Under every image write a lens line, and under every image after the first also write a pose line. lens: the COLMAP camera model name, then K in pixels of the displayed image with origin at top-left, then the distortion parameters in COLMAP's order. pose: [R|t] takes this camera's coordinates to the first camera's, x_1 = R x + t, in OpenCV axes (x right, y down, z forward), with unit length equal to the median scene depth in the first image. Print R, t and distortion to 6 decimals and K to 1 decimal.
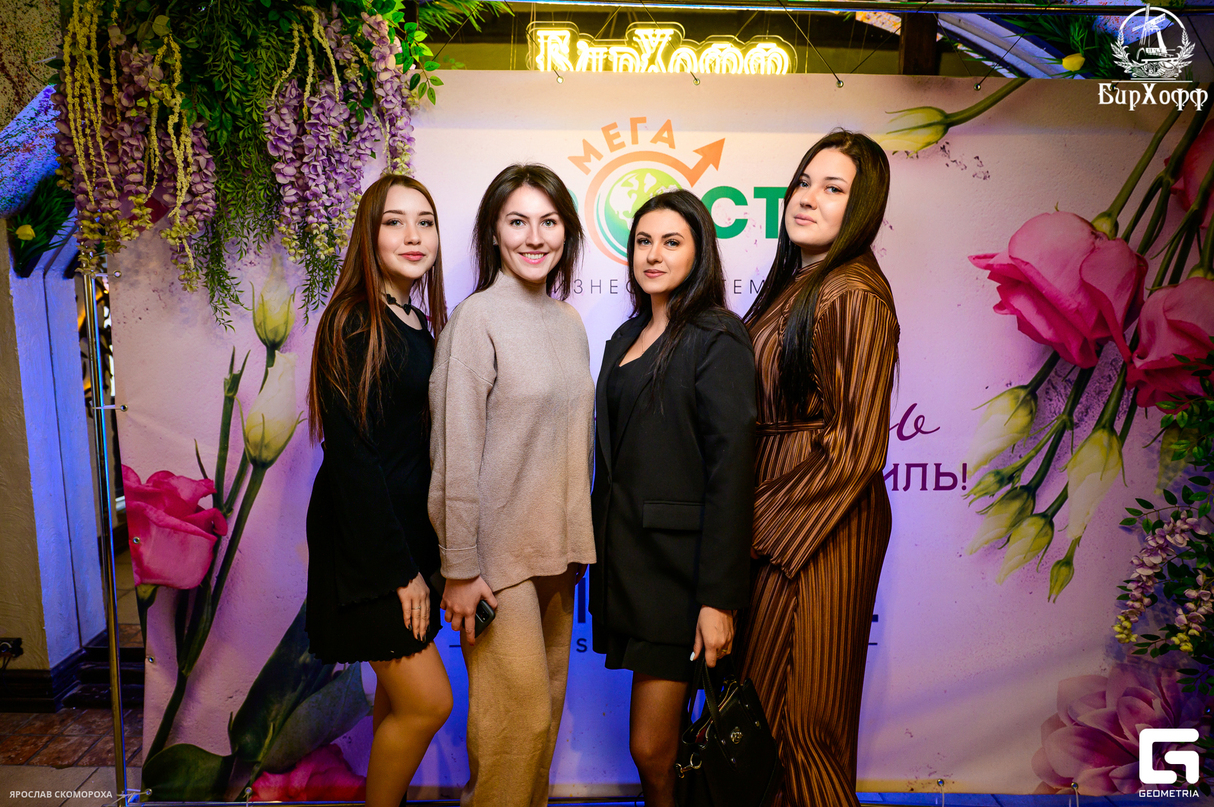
lens RADIAL K [[713.4, 0, 570.9], [0, 713.4, 403.7], [0, 0, 1]] dist [-0.005446, -0.002380]
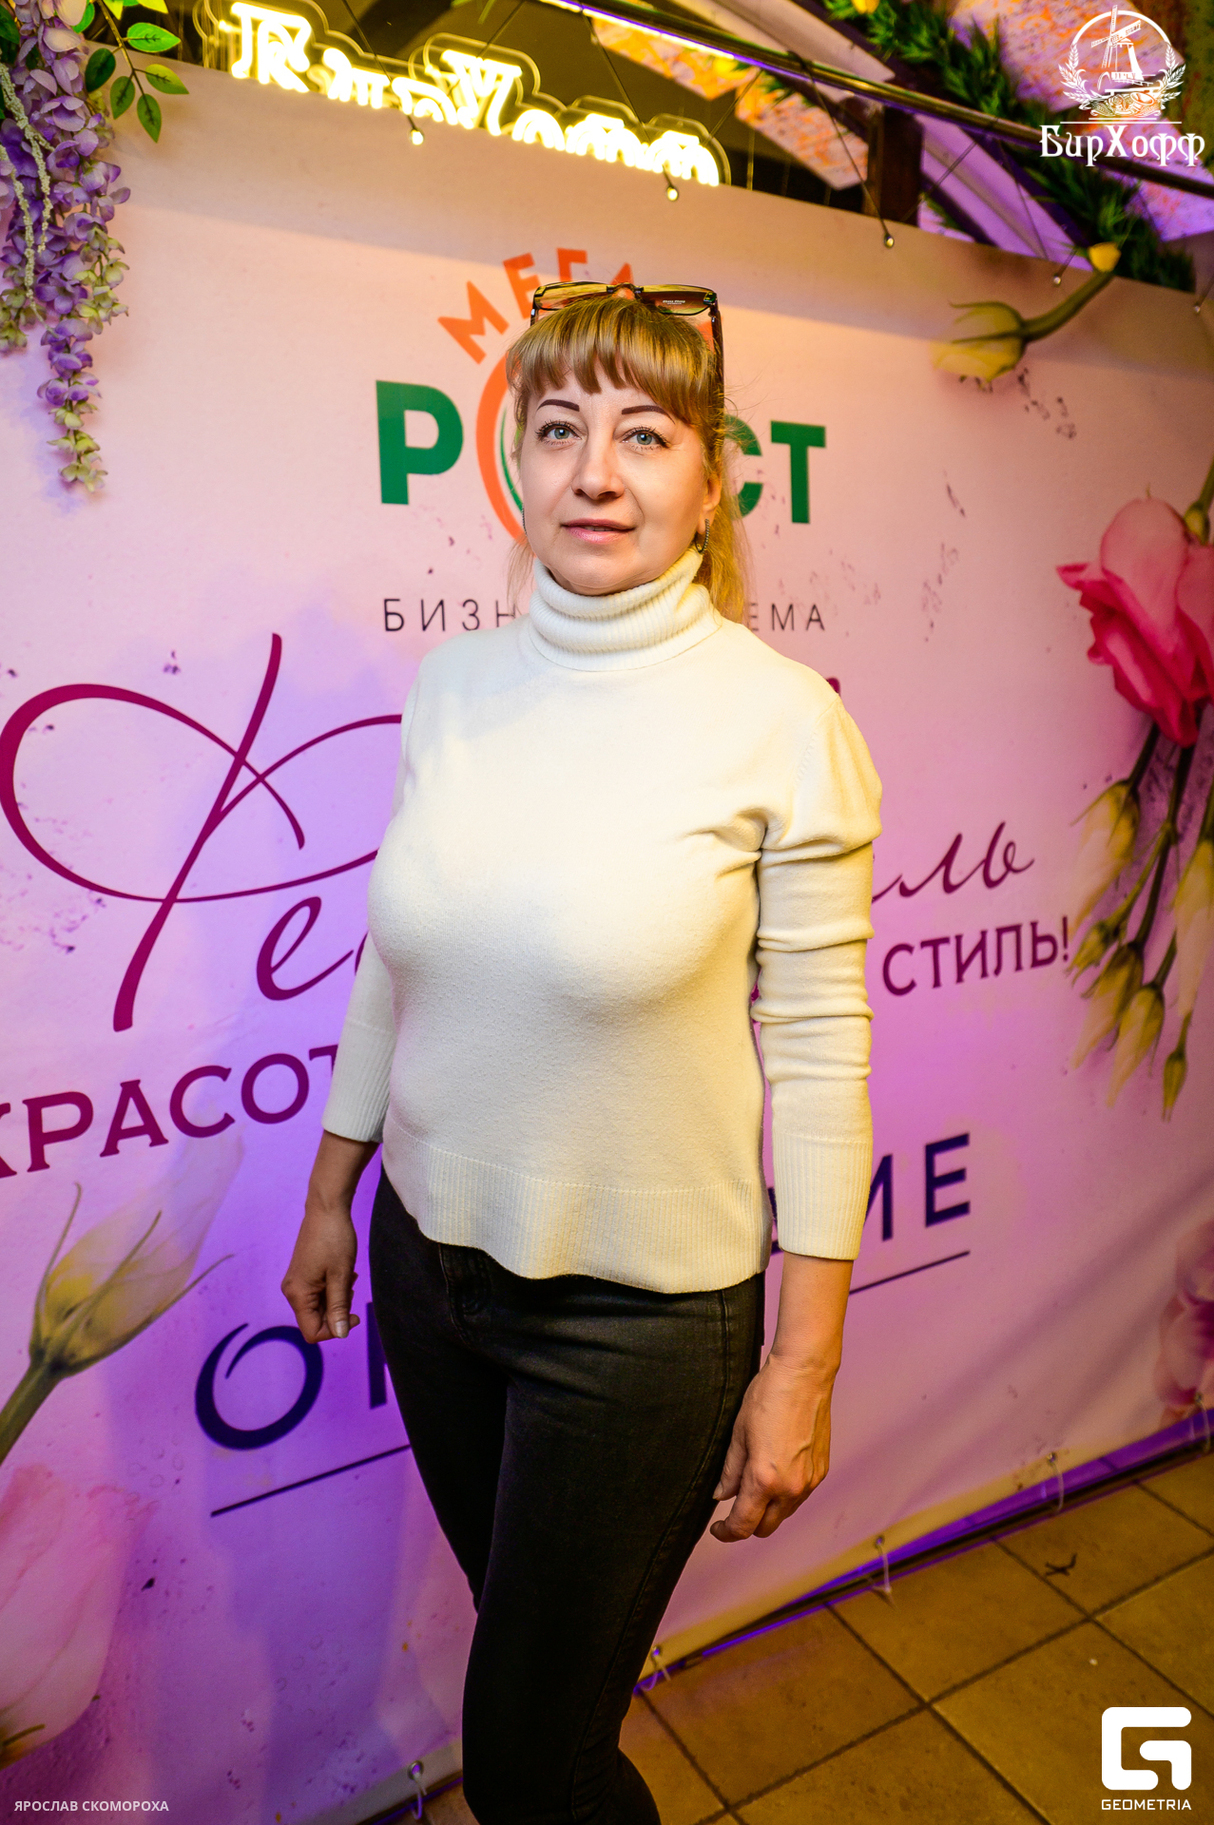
lens RADIAL K [[1345.7, 0, 590.9], [0, 1345.7, 807.9], [0, 0, 1]] dist [-0.003021, -0.003134]
pose [[0.855201, -0.068393, 0.513764, -0.357034], [0.065047, 0.997581, 0.024525, -0.060102], [-0.514198, 0.012445, 0.857581, 0.244321]]
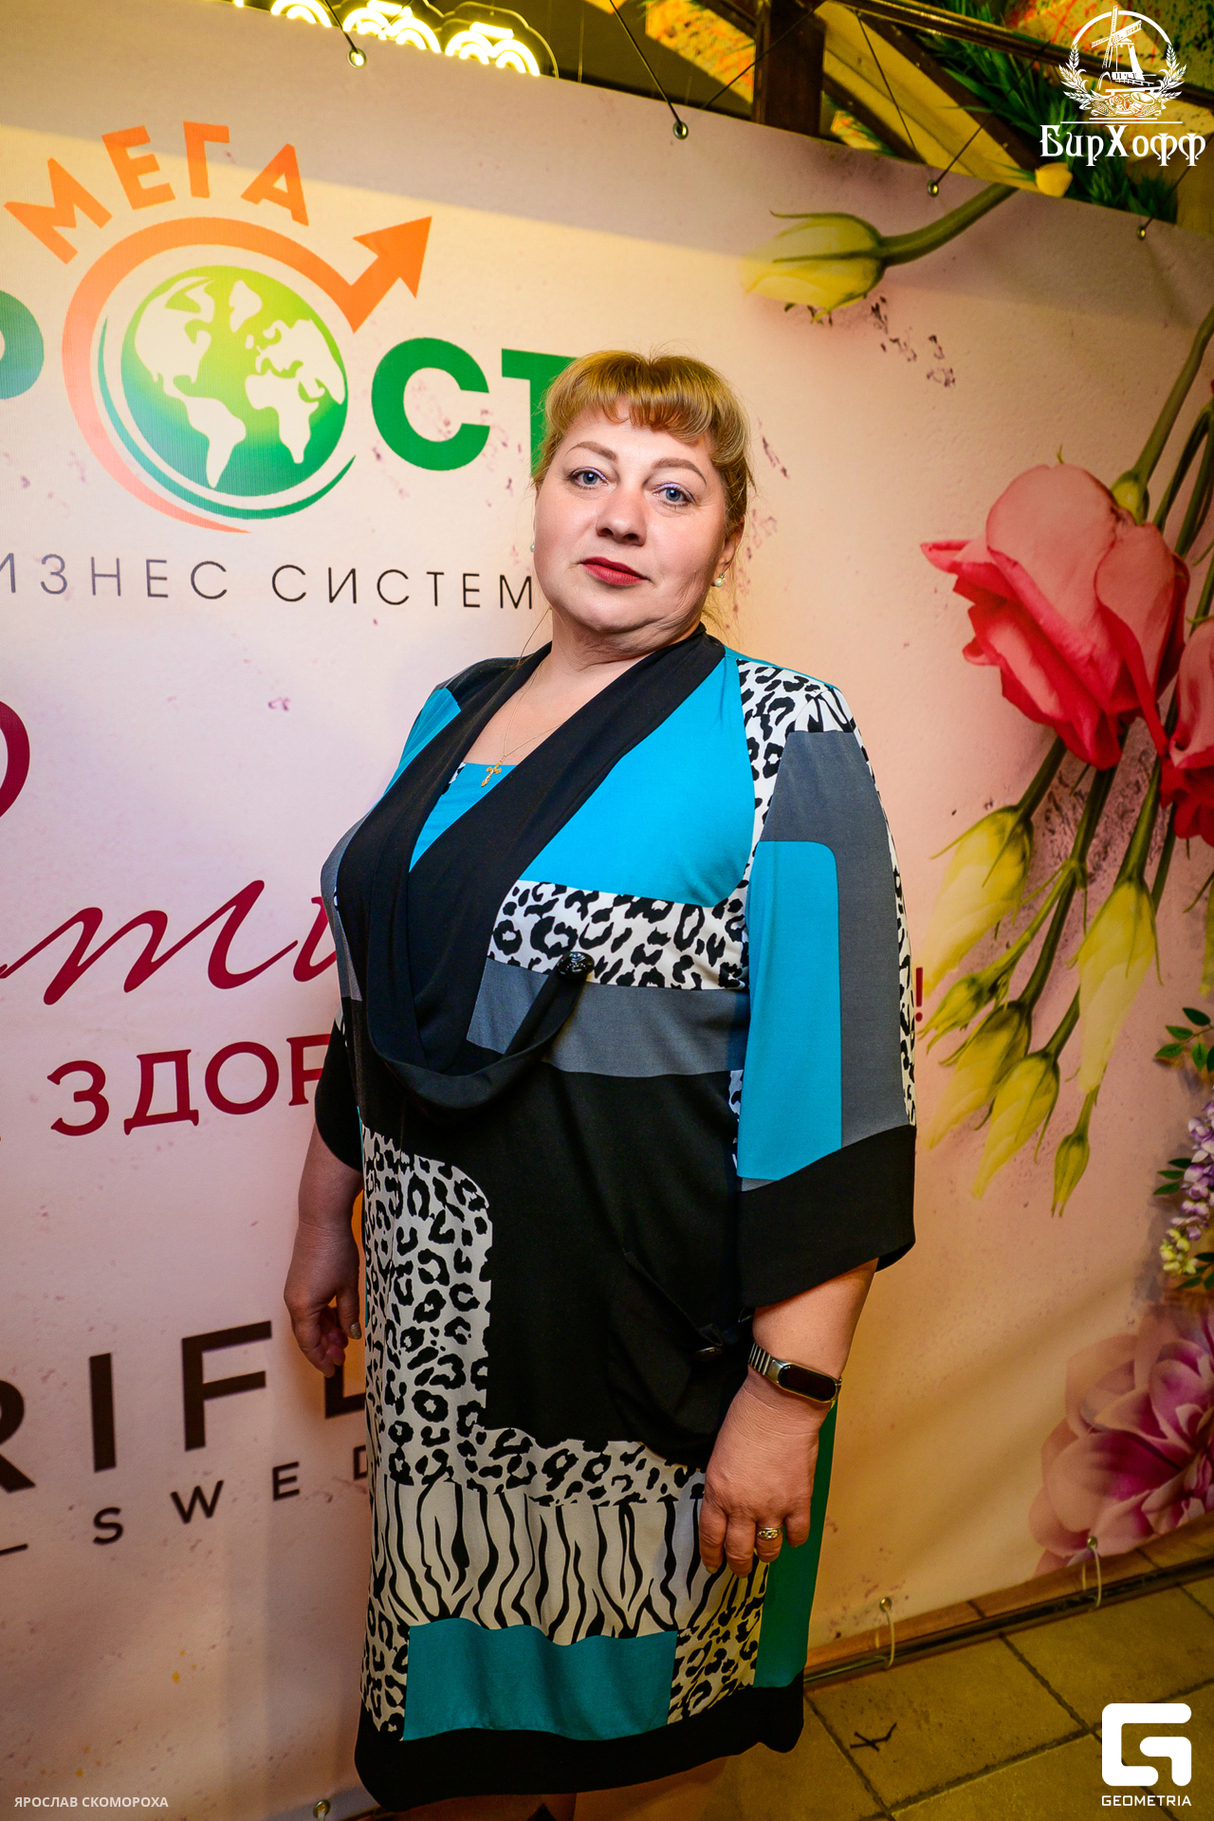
lens RADIAL K [[1296.6, 0, 594.0], [0, 1296.6, 849.0], [0, 0, 1]] dist [-0.000723, -0.002378]
pose [[0.912408, -0.045643, 0.406729, -0.013273], [0.030457, 0.998579, 0.043736, -0.044768], [-0.408147, -0.027517, 0.912501, 0.278909]]
